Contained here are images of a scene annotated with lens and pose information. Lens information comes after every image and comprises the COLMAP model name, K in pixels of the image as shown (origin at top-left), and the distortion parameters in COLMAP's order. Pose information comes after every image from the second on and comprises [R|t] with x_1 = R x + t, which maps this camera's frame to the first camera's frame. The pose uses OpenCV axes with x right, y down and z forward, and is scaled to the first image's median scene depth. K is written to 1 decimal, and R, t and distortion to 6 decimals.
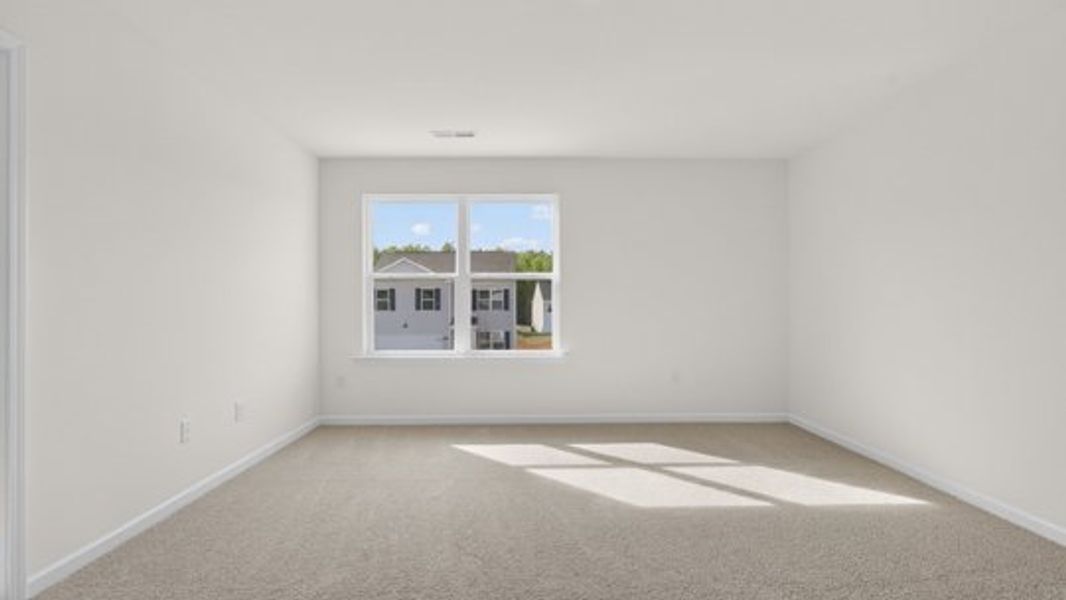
lens RADIAL K [[491.8, 0, 533.1], [0, 491.8, 301.7], [0, 0, 1]] dist [0.000192, -0.001575]
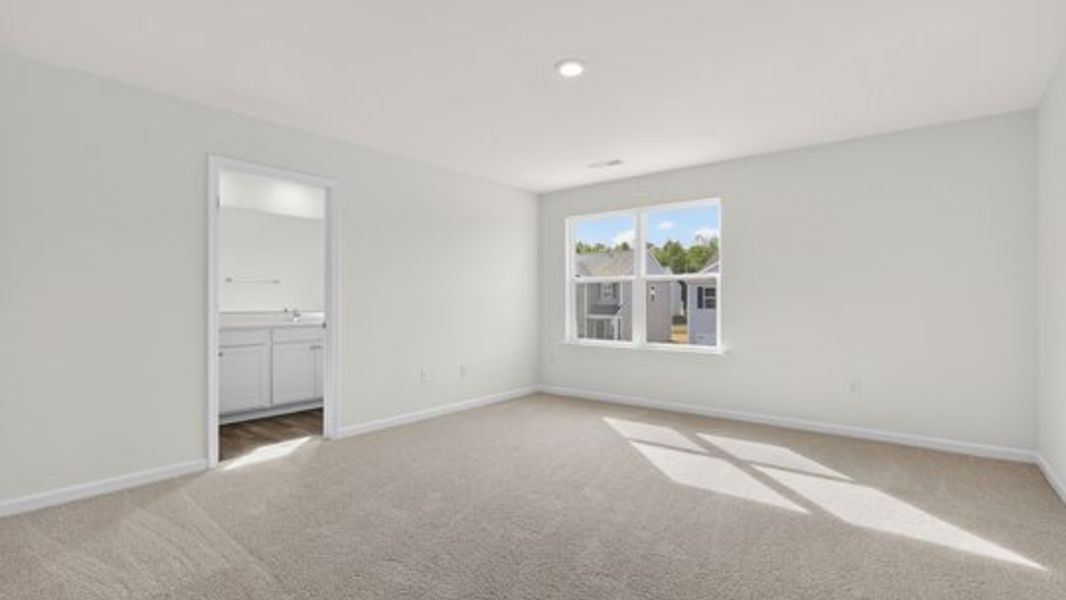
lens RADIAL K [[491.8, 0, 536.5], [0, 491.8, 298.7], [0, 0, 1]] dist [0.000192, -0.001575]
pose [[0.776898, 0.000717, -0.629626, 0.402933], [-0.001724, 0.999998, -0.000988, -0.002713], [0.629625, 0.001853, 0.776897, -0.049662]]
